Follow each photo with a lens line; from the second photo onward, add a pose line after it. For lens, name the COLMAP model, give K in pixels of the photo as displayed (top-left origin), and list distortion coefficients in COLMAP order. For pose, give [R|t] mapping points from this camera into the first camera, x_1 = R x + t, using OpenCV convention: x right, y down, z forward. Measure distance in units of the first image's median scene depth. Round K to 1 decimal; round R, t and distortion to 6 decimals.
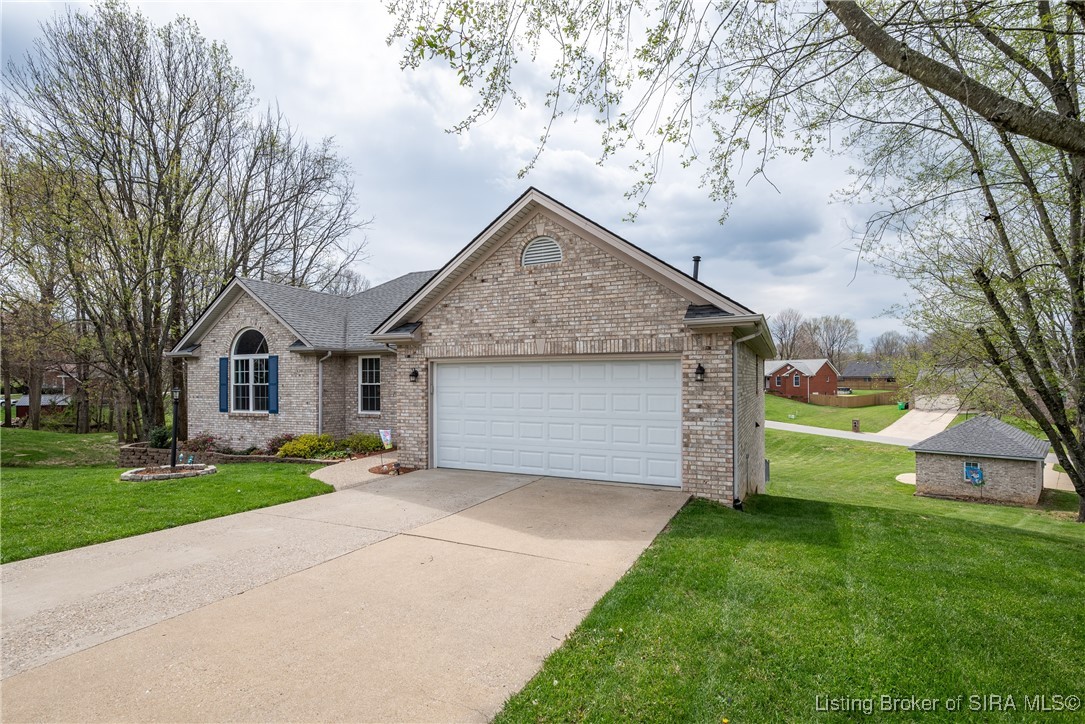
lens RADIAL K [[530.2, 0, 545.7], [0, 530.2, 370.6], [0, 0, 1]] dist [0.000060, -0.000894]
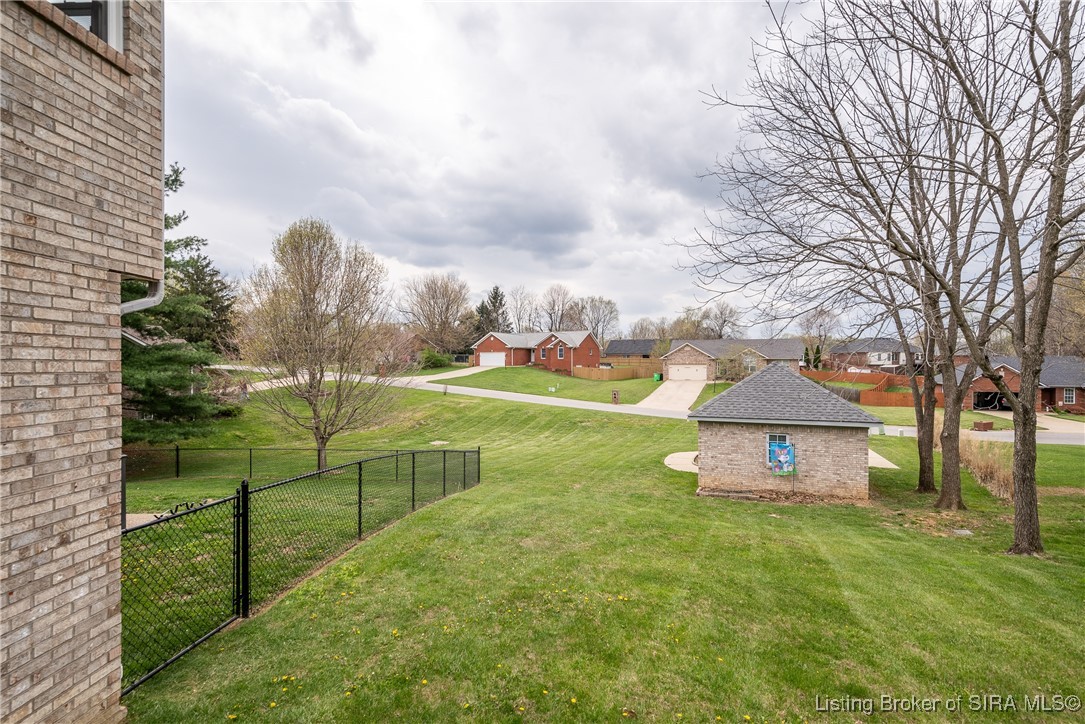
lens RADIAL K [[502.0, 0, 542.1], [0, 502.0, 361.2], [0, 0, 1]] dist [0.003588, 0.000567]
pose [[0.928285, 0.004095, 0.371848, 0.148106], [-0.006237, 0.999970, 0.004560, 0.038553], [-0.371818, -0.006552, 0.928283, 0.248380]]
